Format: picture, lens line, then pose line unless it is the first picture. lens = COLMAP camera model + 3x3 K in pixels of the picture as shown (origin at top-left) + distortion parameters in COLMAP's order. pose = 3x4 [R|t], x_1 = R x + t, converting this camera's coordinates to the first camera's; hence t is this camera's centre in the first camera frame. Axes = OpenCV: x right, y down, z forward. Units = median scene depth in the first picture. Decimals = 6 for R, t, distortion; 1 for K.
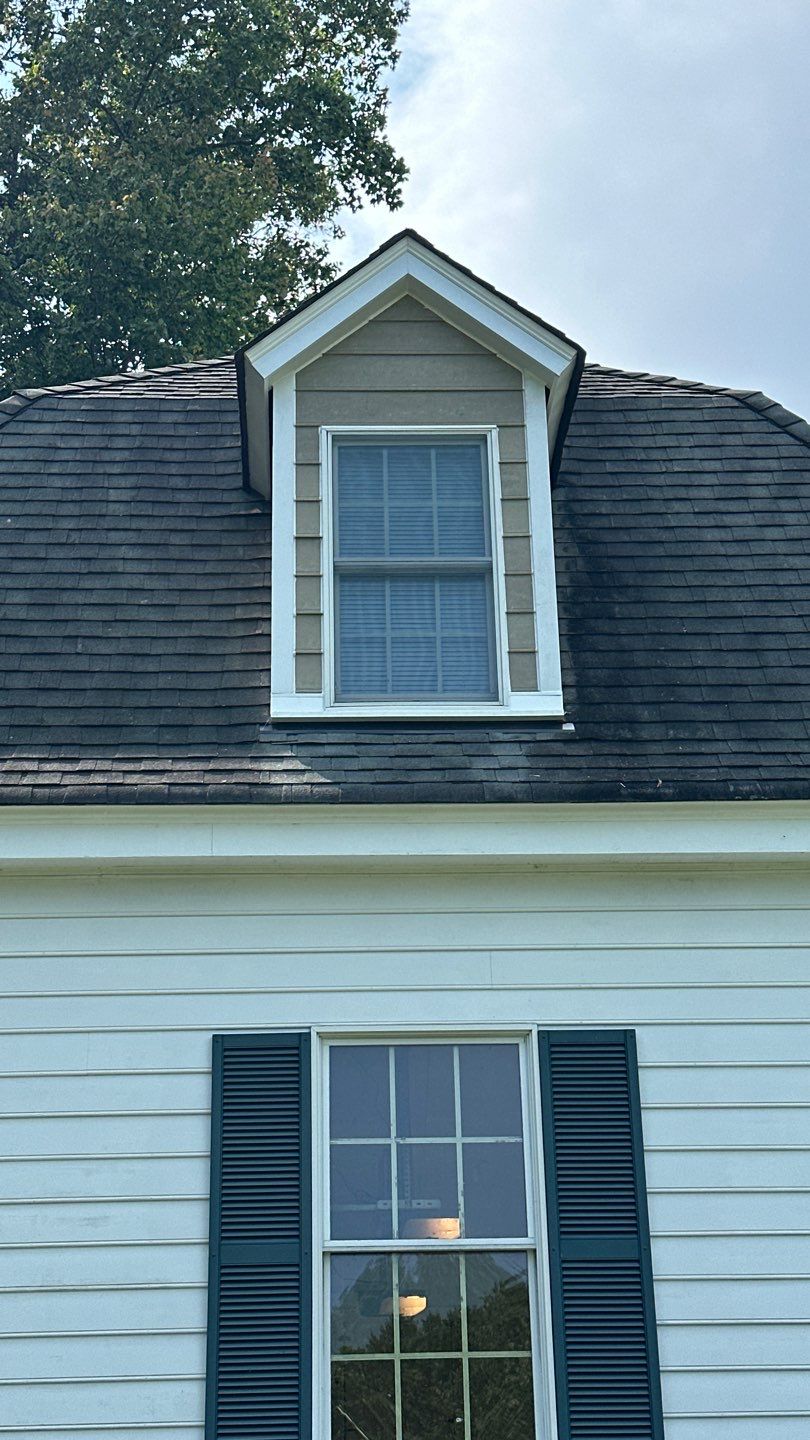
lens RADIAL K [[2015.5, 0, 401.7], [0, 2015.5, 725.7], [0, 0, 1]] dist [0.122367, 0.000000]
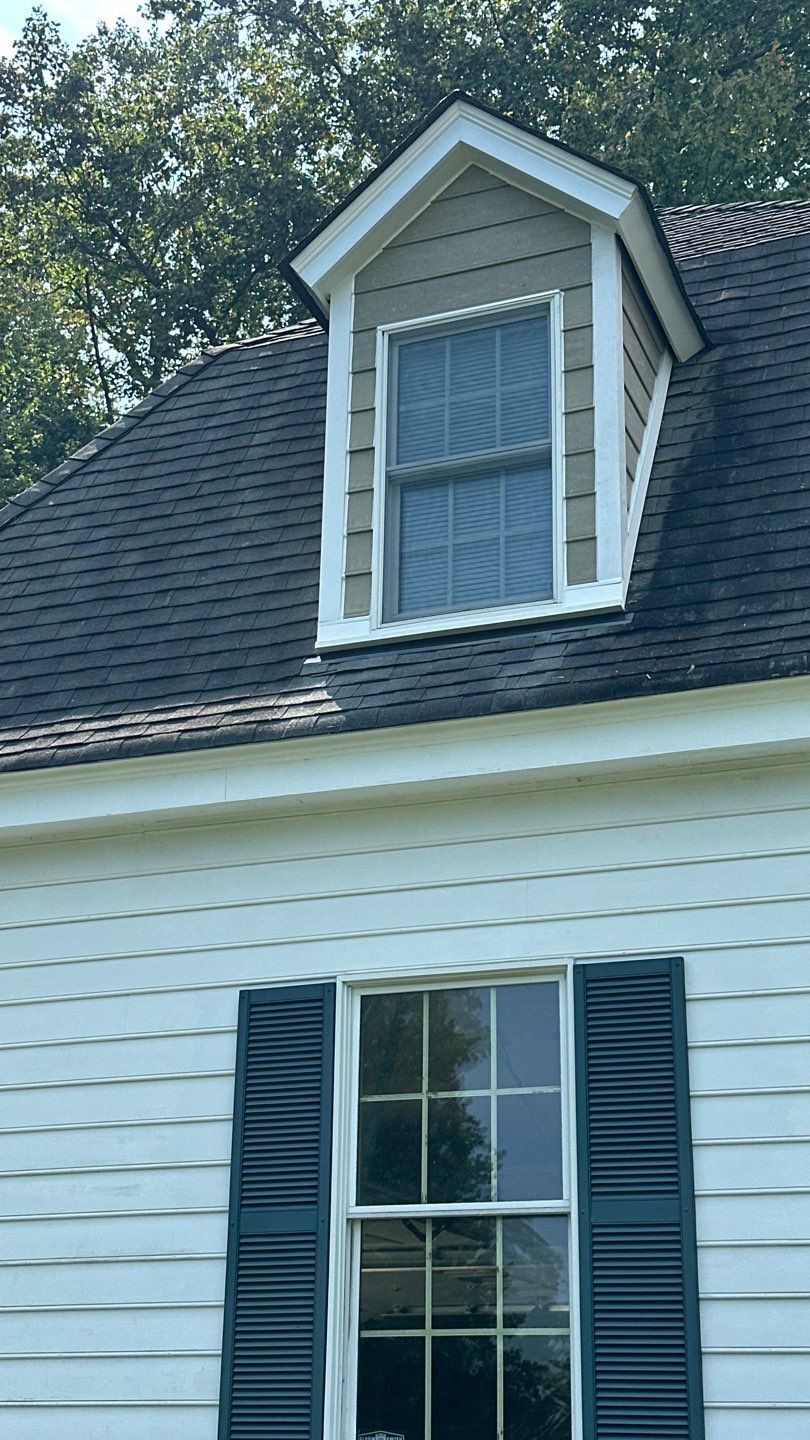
lens RADIAL K [[2015.5, 0, 398.1], [0, 2015.5, 725.0], [0, 0, 1]] dist [0.122367, 0.000000]
pose [[0.916149, -0.107209, -0.386235, 0.343250], [0.113863, 0.993480, -0.005683, 0.042900], [0.384326, -0.038771, 0.922383, 0.163261]]
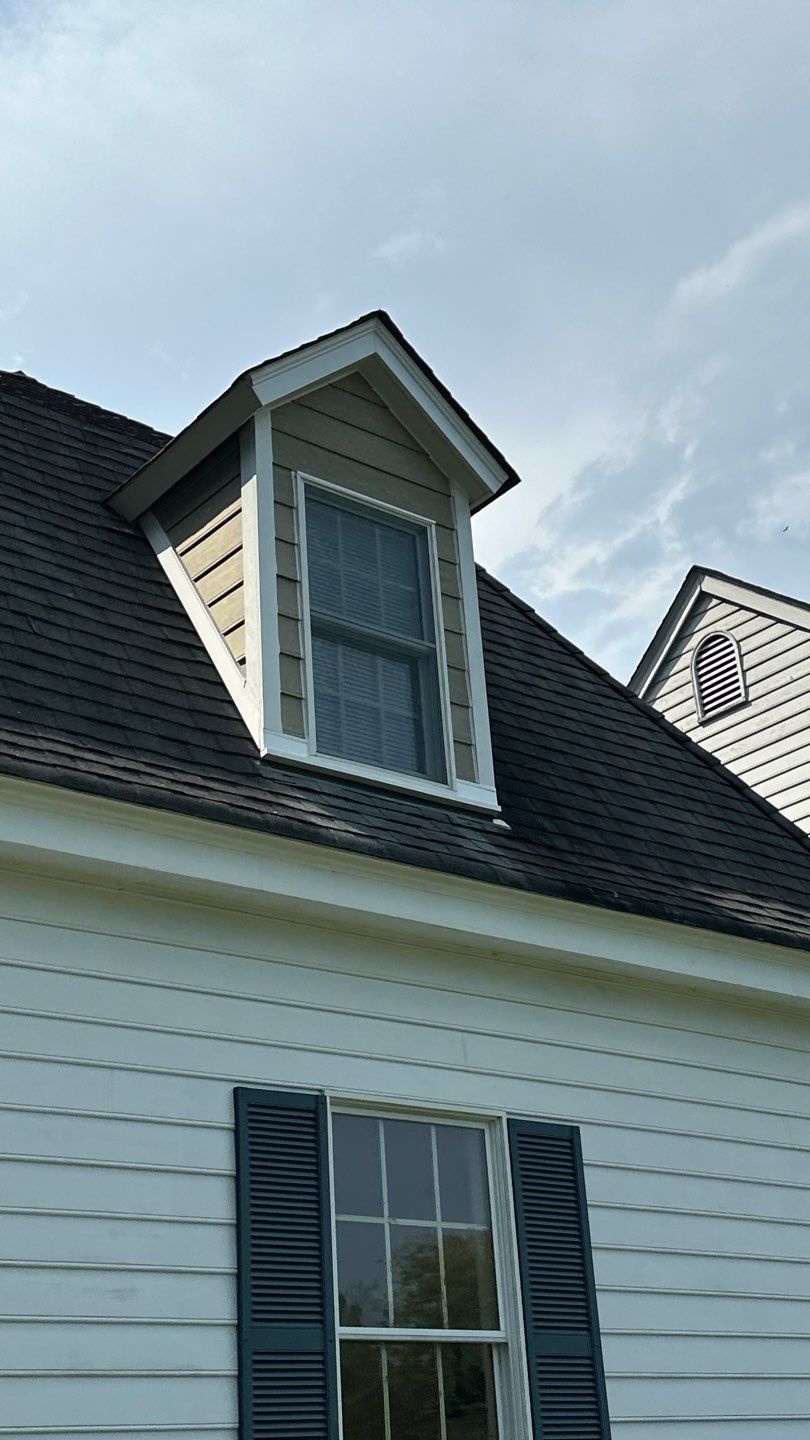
lens RADIAL K [[1761.6, 0, 419.5], [0, 1761.6, 720.5], [0, 0, 1]] dist [0.077640, 0.000000]
pose [[0.802424, 0.224019, 0.553111, -0.489881], [-0.175446, 0.974463, -0.140146, 0.088153], [-0.570381, 0.015415, 0.821236, 0.299641]]
